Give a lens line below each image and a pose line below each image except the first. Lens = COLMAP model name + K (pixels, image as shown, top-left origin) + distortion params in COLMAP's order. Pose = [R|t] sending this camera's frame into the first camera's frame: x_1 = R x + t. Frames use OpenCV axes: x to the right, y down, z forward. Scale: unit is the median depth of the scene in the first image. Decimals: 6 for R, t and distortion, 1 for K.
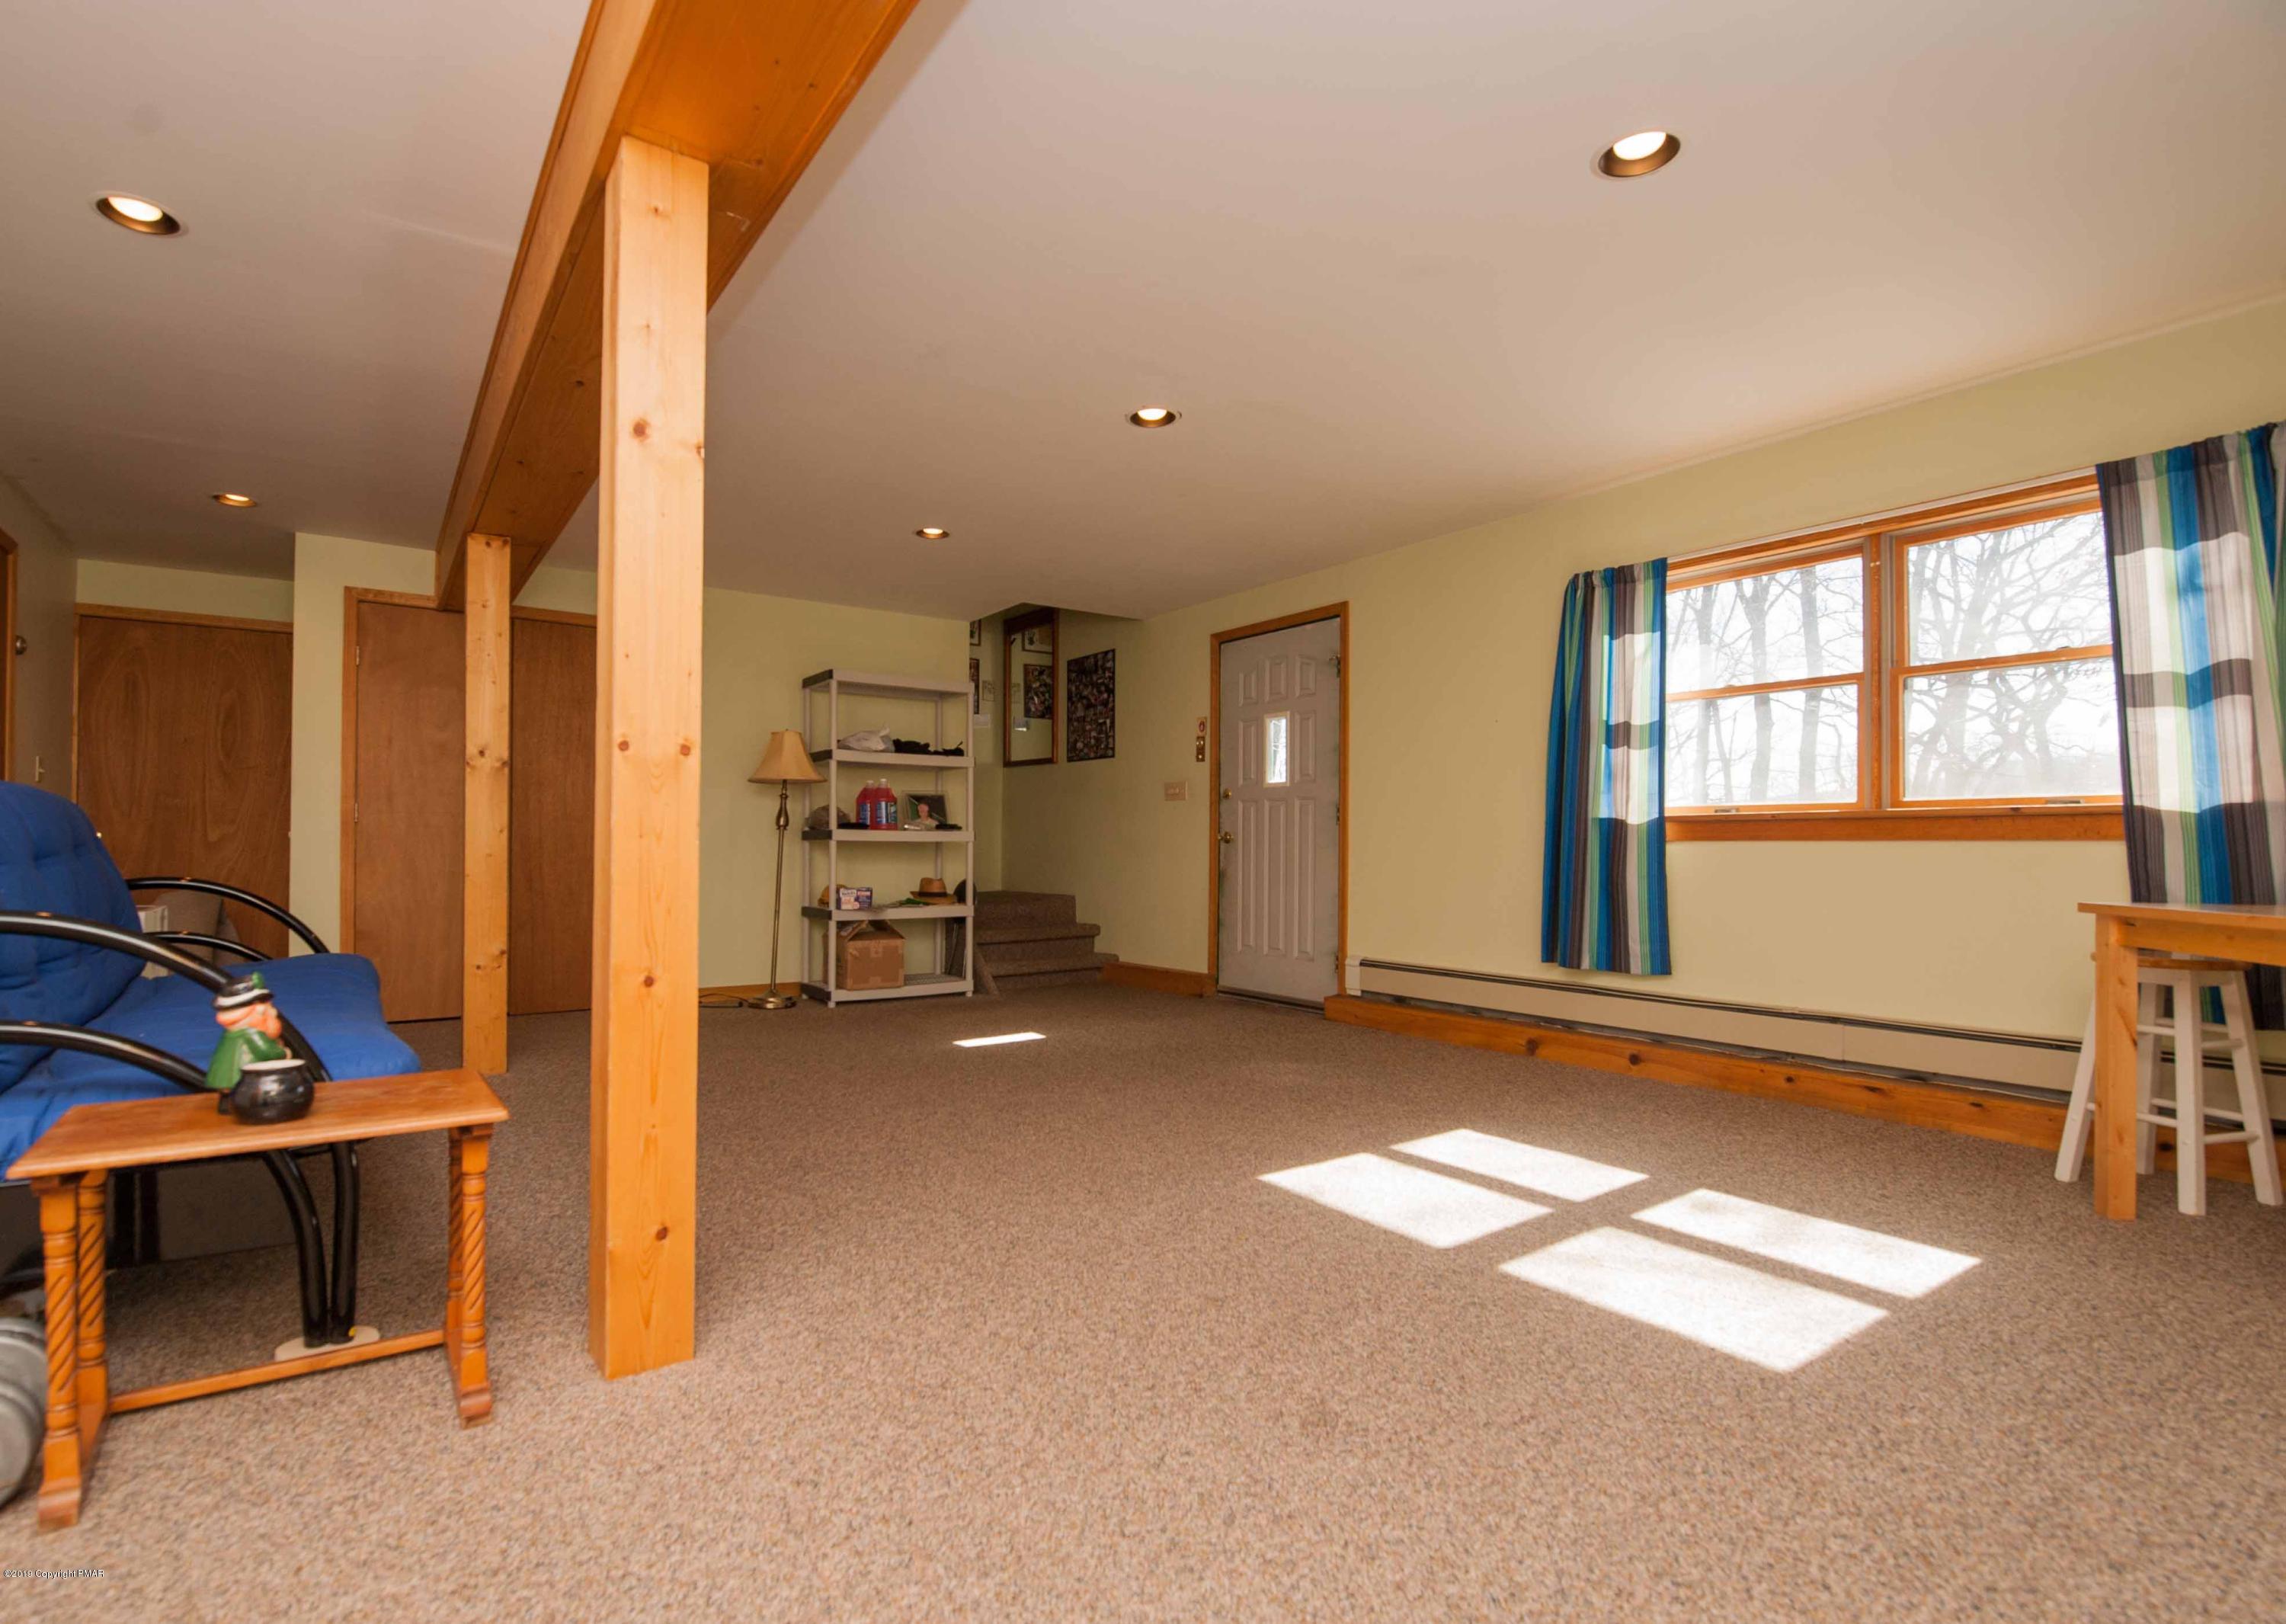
lens RADIAL K [[980.6, 0, 1143.0], [0, 980.6, 812.0], [0, 0, 1]] dist [-0.000243, -0.000010]
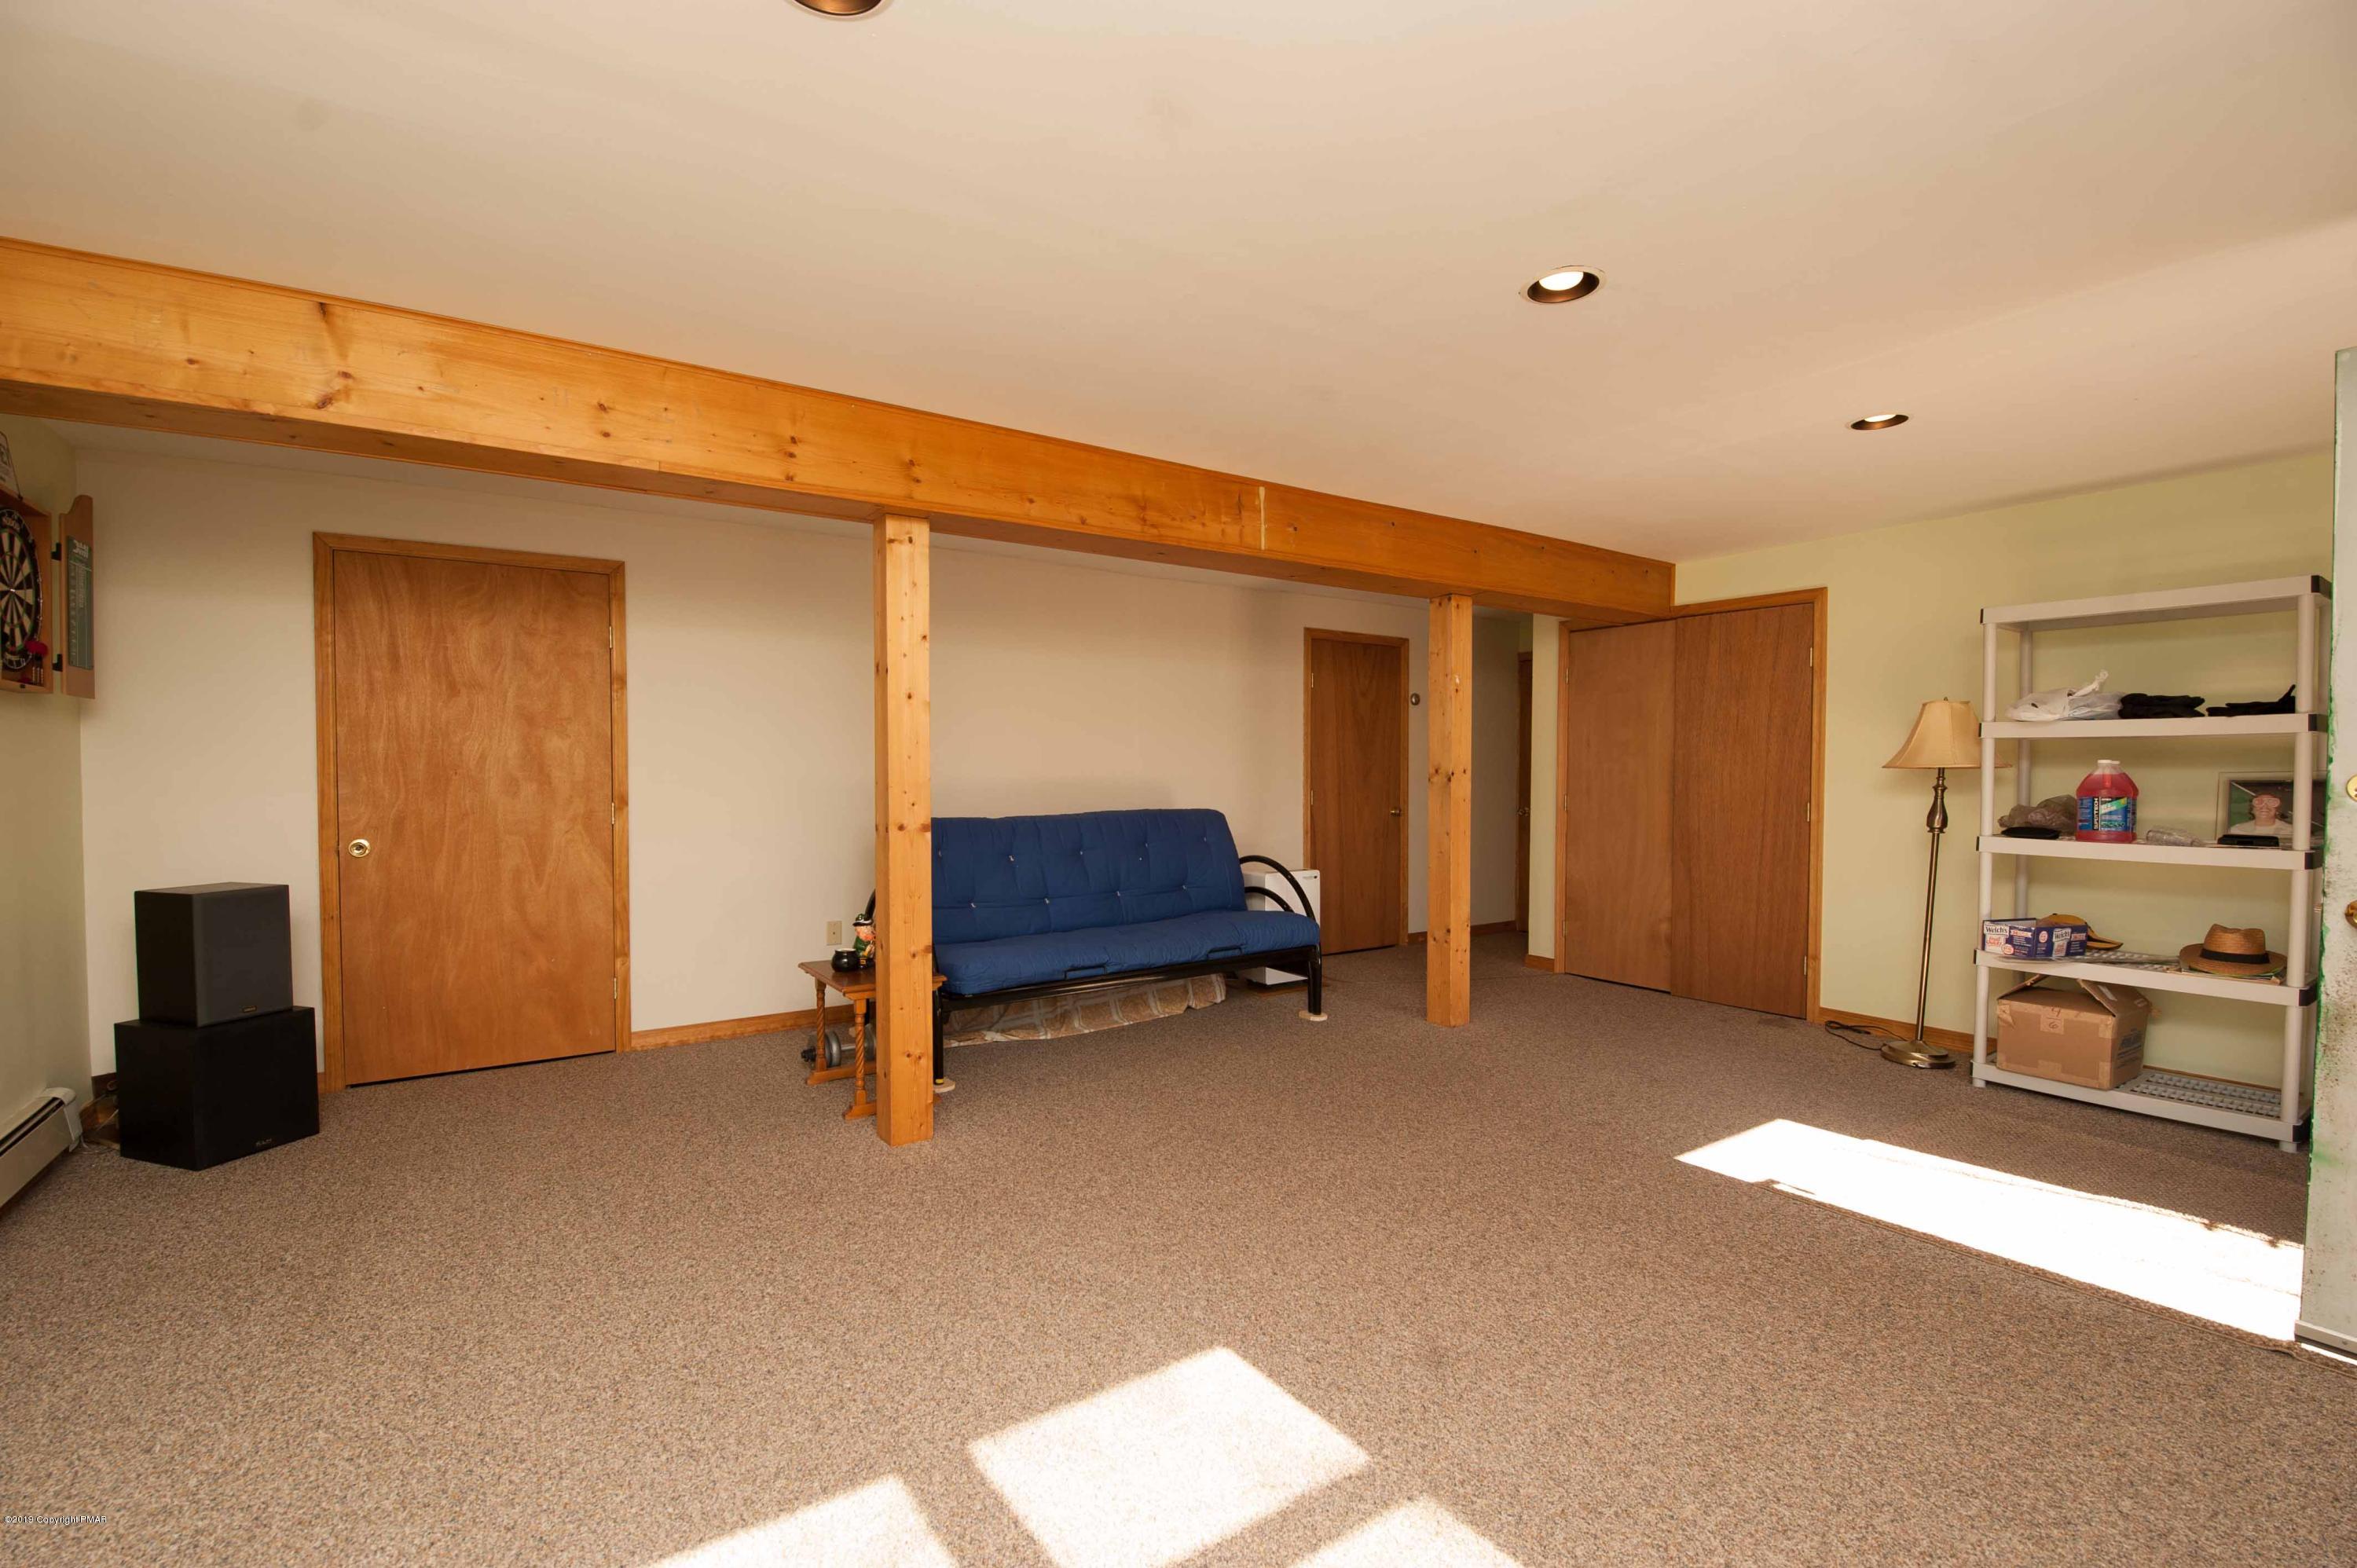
lens RADIAL K [[1017.4, 0, 1174.4], [0, 1017.4, 796.4], [0, 0, 1]] dist [-0.003551, -0.009679]
pose [[0.007707, 0.021706, -0.999735, 0.406044], [0.025688, 0.999430, 0.021897, -0.042062], [0.999640, -0.025850, 0.007145, 0.416129]]
